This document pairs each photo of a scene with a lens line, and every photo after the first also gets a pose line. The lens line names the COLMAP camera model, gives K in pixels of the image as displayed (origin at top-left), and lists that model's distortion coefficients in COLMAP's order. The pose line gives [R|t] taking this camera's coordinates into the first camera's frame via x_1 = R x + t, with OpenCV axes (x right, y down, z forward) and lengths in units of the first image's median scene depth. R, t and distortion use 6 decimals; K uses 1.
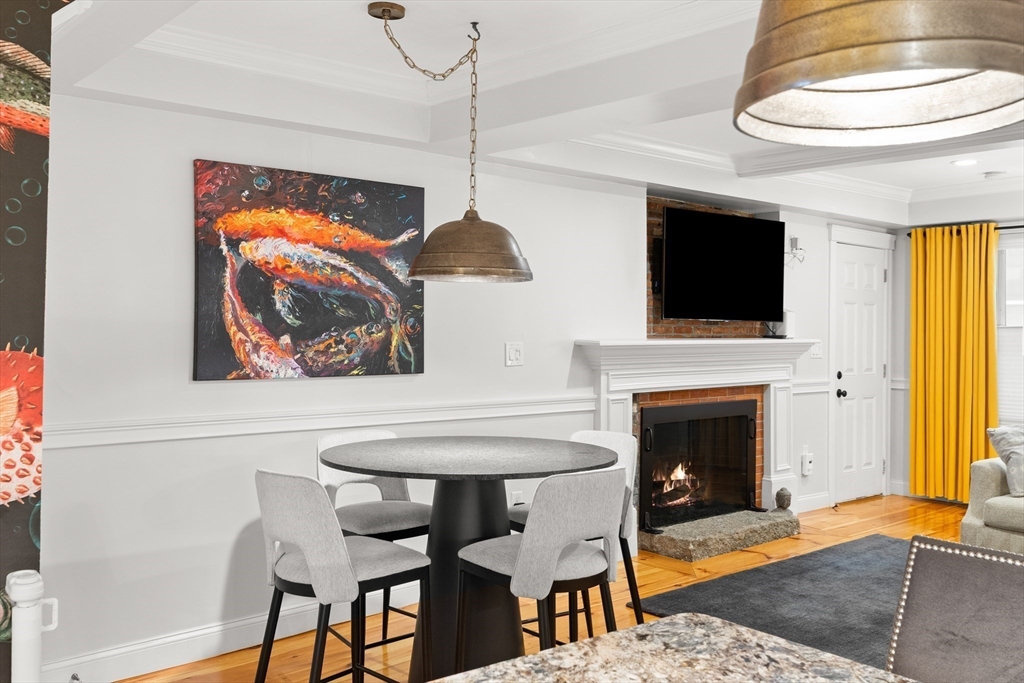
lens RADIAL K [[914.2, 0, 511.8], [0, 914.2, 317.6], [0, 0, 1]] dist [0.006096, -0.004147]
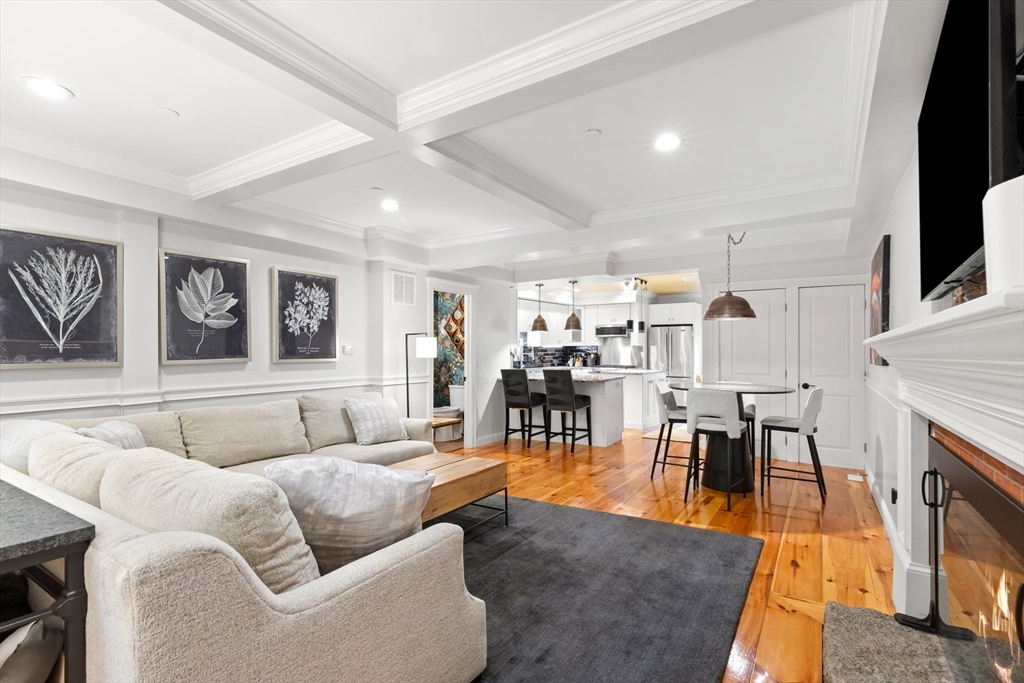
lens RADIAL K [[479.3, 0, 510.1], [0, 479.3, 356.6], [0, 0, 1]] dist [0.000158, -0.000009]
pose [[-0.959304, -0.008232, -0.282257, 0.539730], [-0.007709, 0.999966, -0.002966, 0.042137], [0.282271, -0.000669, -0.959334, 1.247344]]
